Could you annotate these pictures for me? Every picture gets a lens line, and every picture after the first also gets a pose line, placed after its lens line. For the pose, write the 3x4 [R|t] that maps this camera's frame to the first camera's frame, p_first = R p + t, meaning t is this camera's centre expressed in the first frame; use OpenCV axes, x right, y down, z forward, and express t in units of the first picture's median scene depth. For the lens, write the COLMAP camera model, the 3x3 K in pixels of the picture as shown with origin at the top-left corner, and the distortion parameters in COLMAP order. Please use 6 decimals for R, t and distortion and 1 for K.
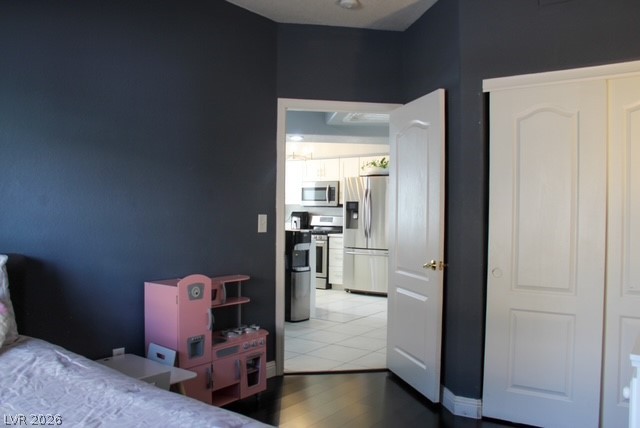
lens RADIAL K [[551.8, 0, 320.0], [0, 551.8, 214.1], [0, 0, 1]] dist [-0.122958, 0.025247]
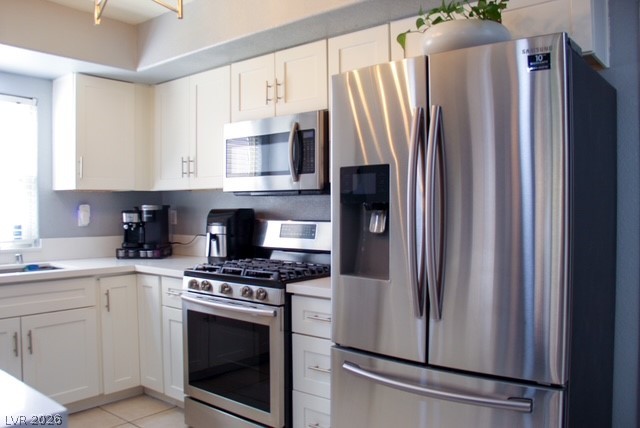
lens RADIAL K [[541.9, 0, 315.1], [0, 541.9, 214.5], [0, 0, 1]] dist [-0.161841, 0.121571]
pose [[0.997261, -0.012467, -0.072901, 0.050798], [0.013080, 0.999883, 0.007927, -0.003204], [0.072794, -0.008859, 0.997308, 0.713072]]
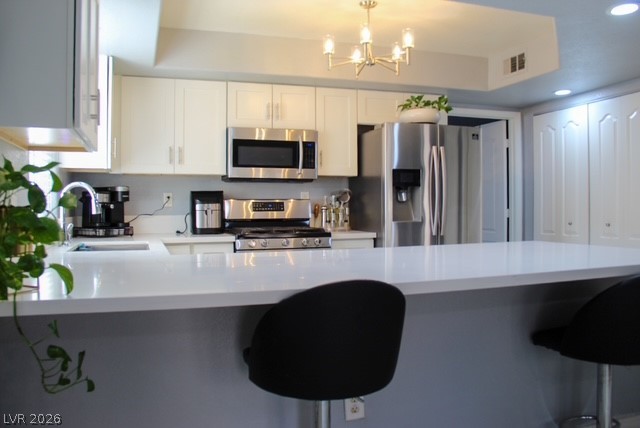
lens RADIAL K [[541.9, 0, 322.0], [0, 541.9, 216.4], [0, 0, 1]] dist [-0.161841, 0.121571]
pose [[0.571083, -0.027608, 0.820428, -0.392484], [0.012756, 0.999612, 0.024759, 0.007793], [-0.820793, -0.003674, 0.571214, 0.727003]]
